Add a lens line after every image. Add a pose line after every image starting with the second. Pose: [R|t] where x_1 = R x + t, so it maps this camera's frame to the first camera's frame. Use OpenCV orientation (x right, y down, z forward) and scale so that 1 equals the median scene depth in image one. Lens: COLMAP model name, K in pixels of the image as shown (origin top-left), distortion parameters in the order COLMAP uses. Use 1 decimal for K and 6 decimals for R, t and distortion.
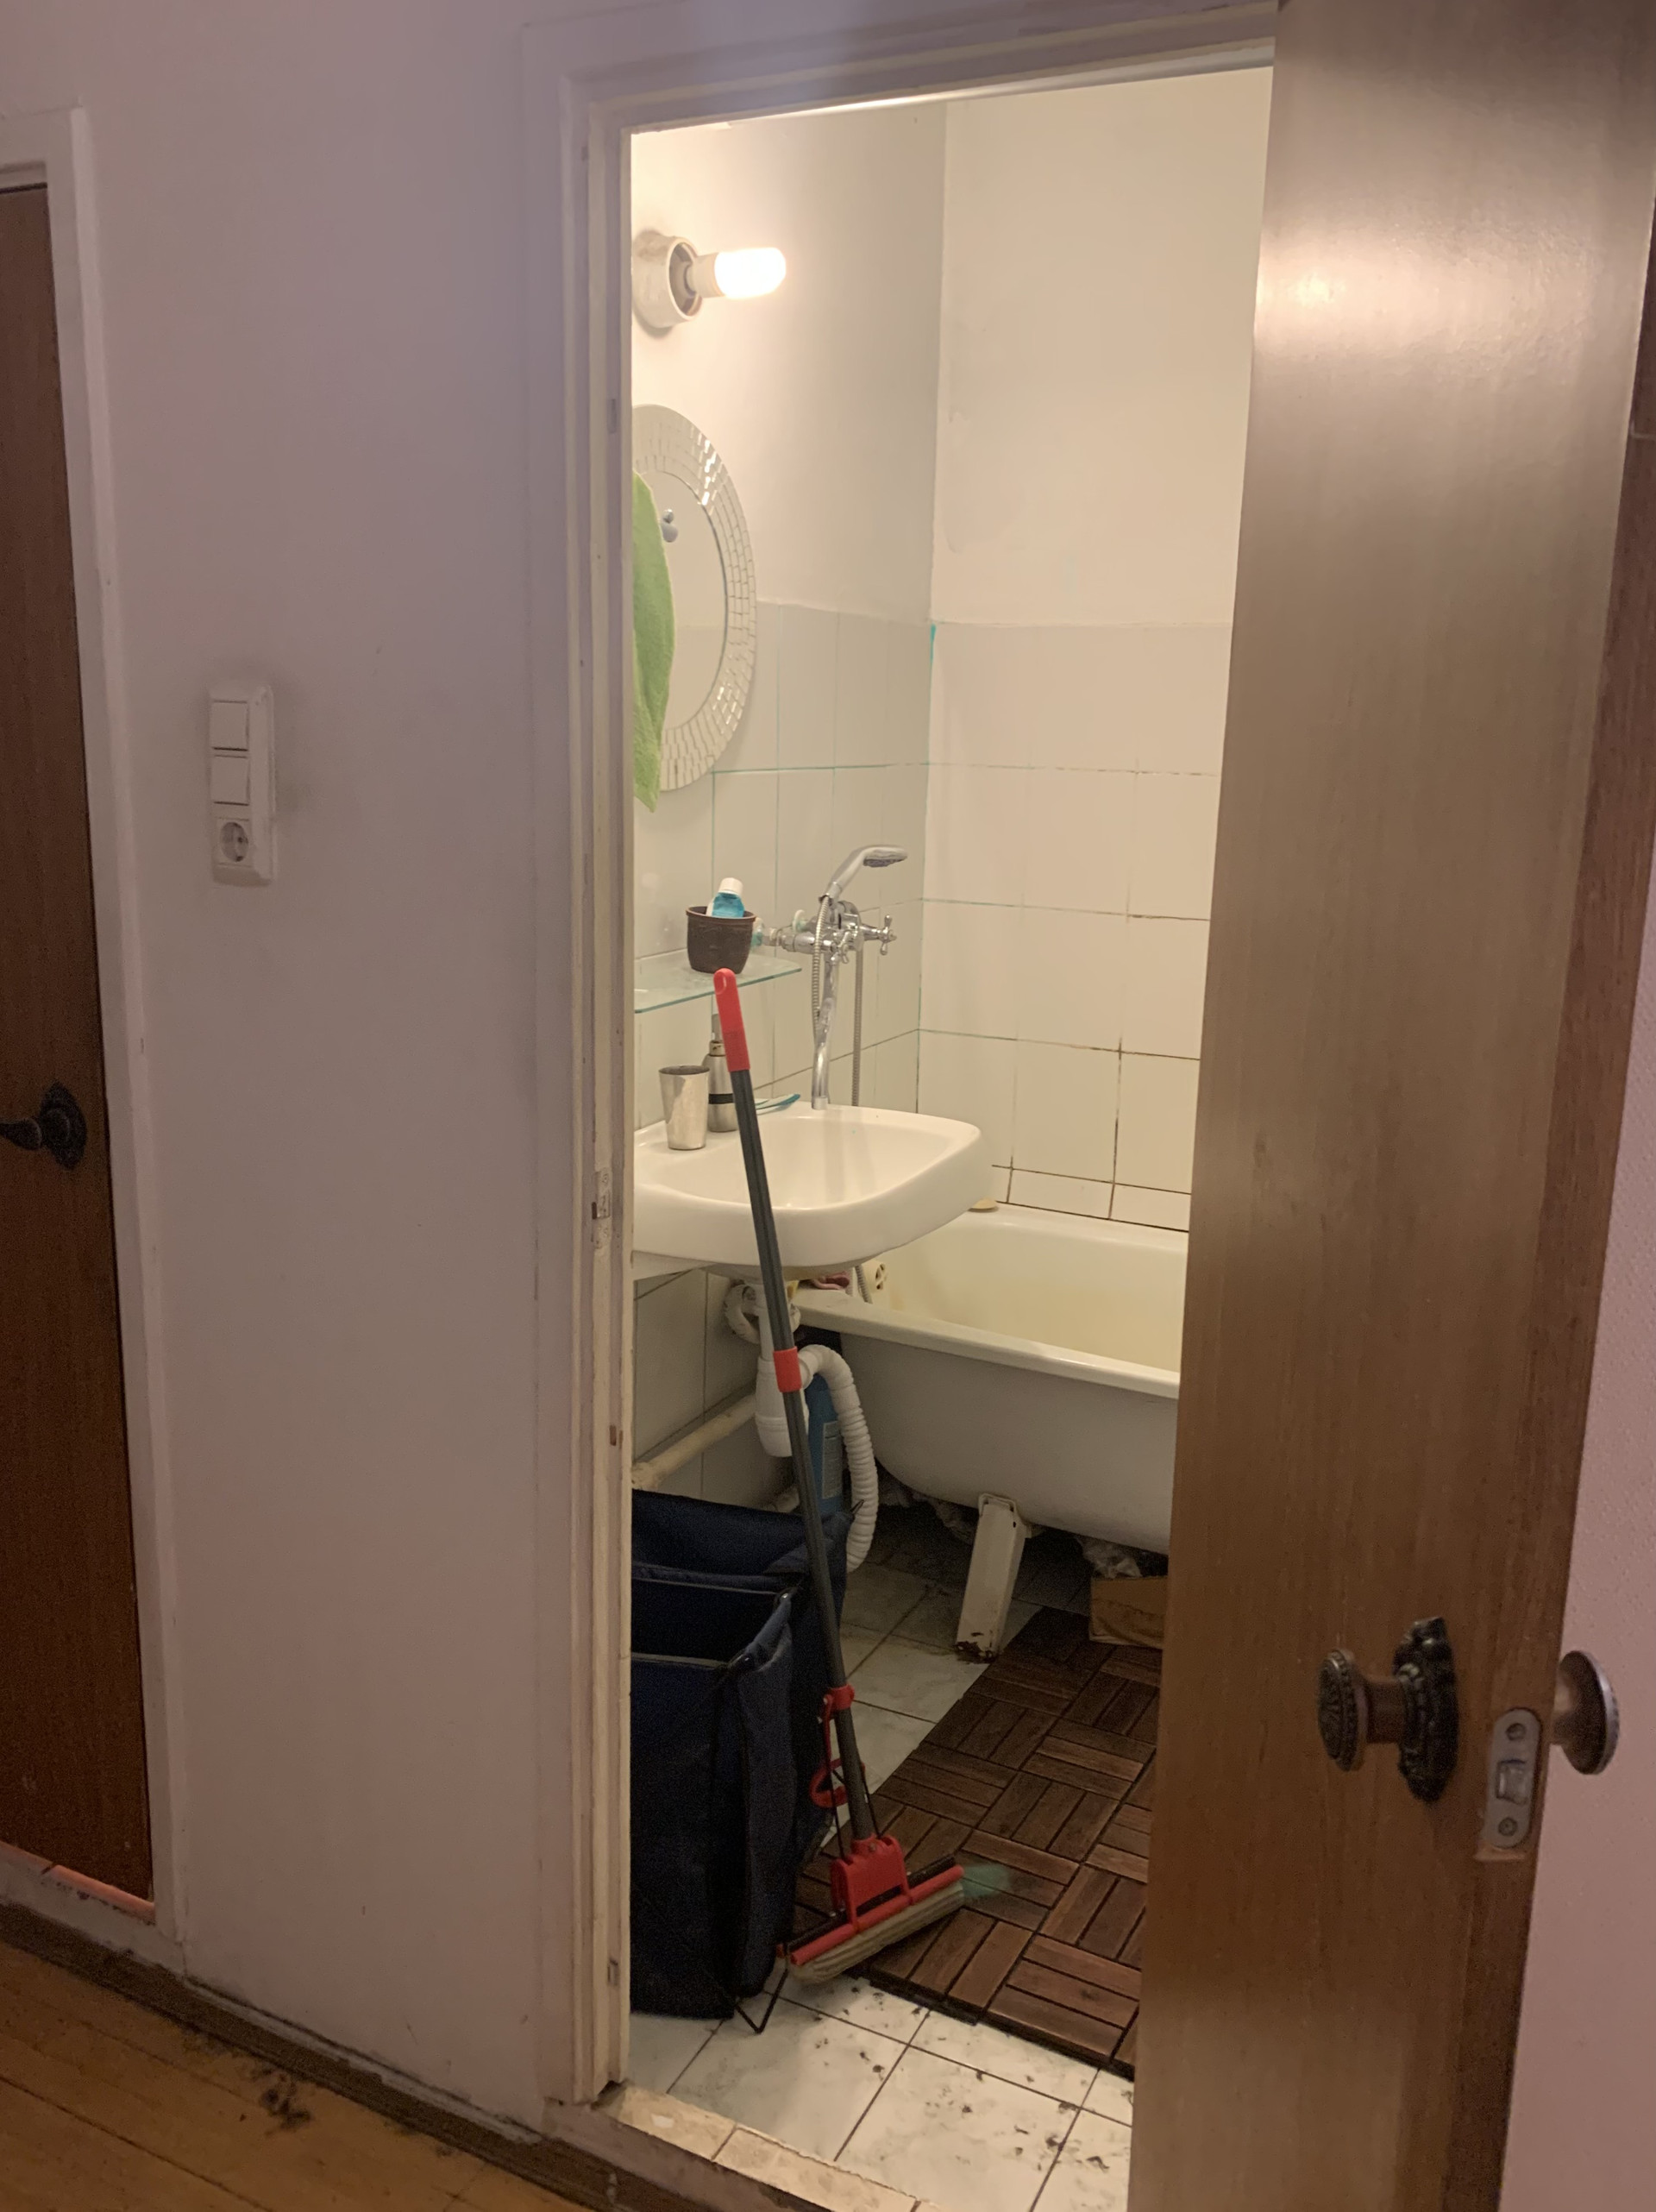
lens RADIAL K [[1817.9, 0, 818.1], [0, 1817.9, 1107.1], [0, 0, 1]] dist [0.011831, -0.035243]
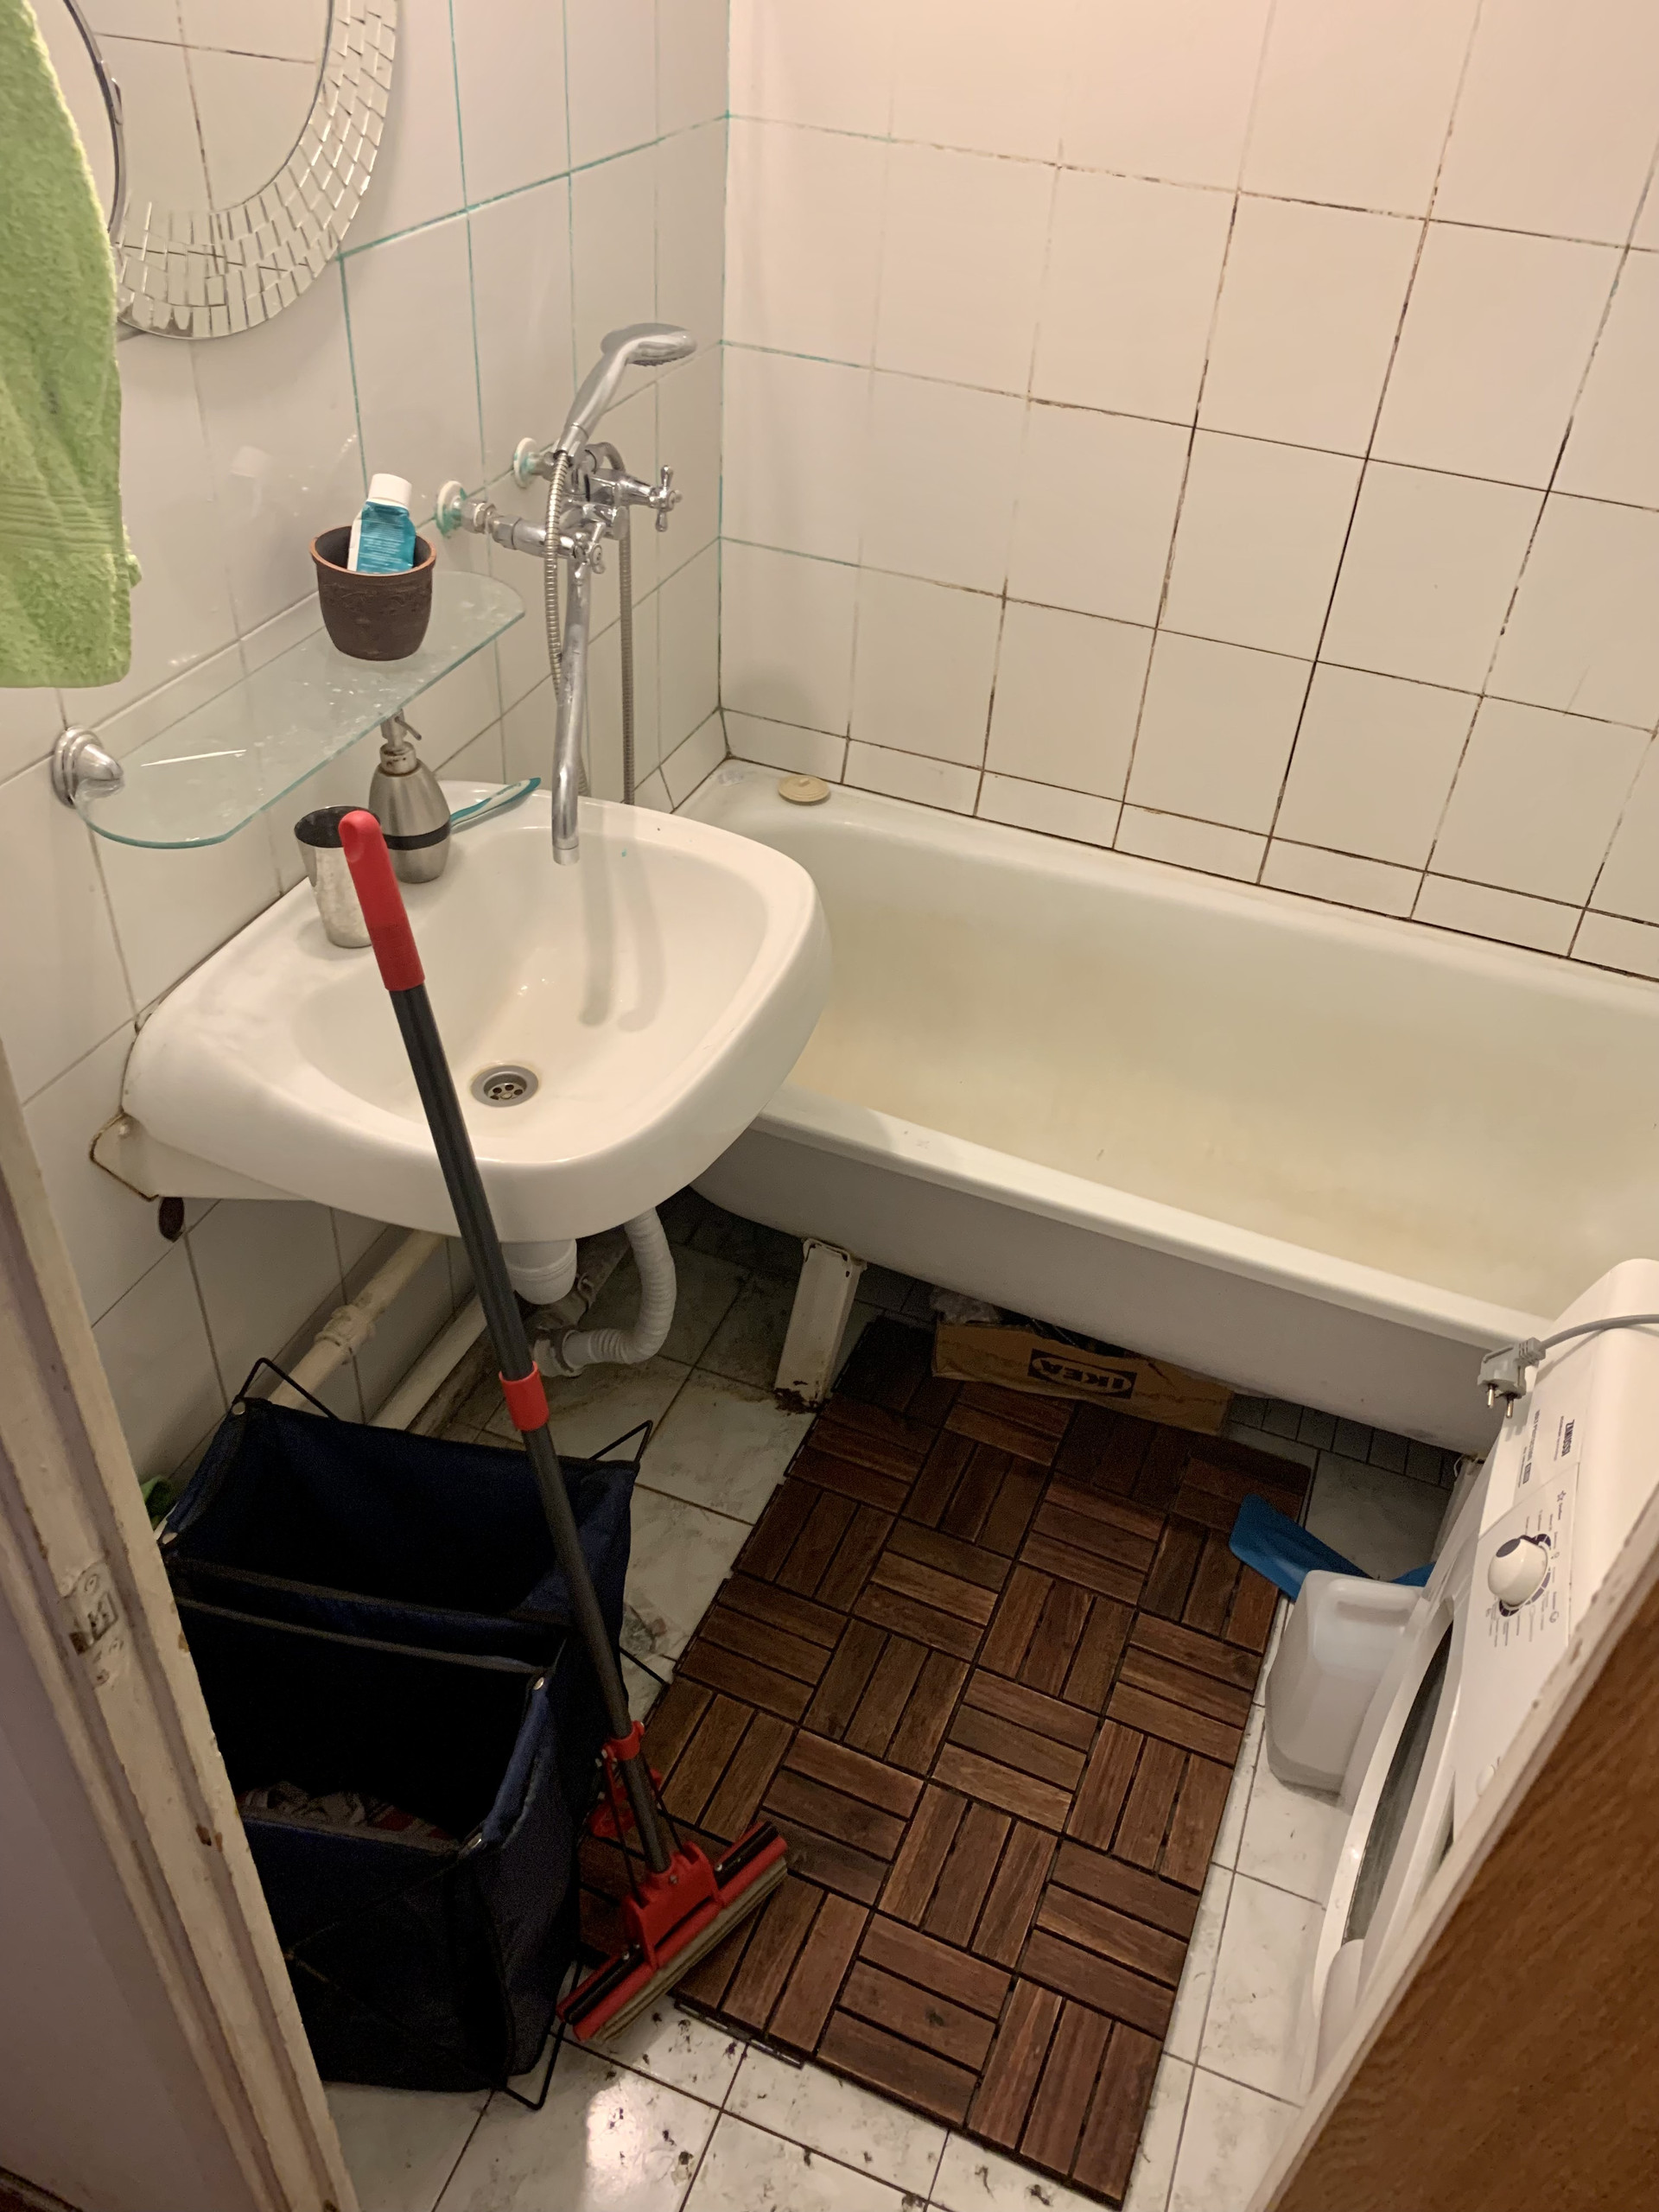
lens RADIAL K [[1715.6, 0, 840.4], [0, 1715.6, 1100.4], [0, 0, 1]] dist [0.002050, 0.004072]
pose [[0.993329, -0.037118, 0.109182, 0.028919], [-0.016773, 0.890211, 0.455239, -0.205939], [-0.114092, -0.454033, 0.883650, 0.420637]]
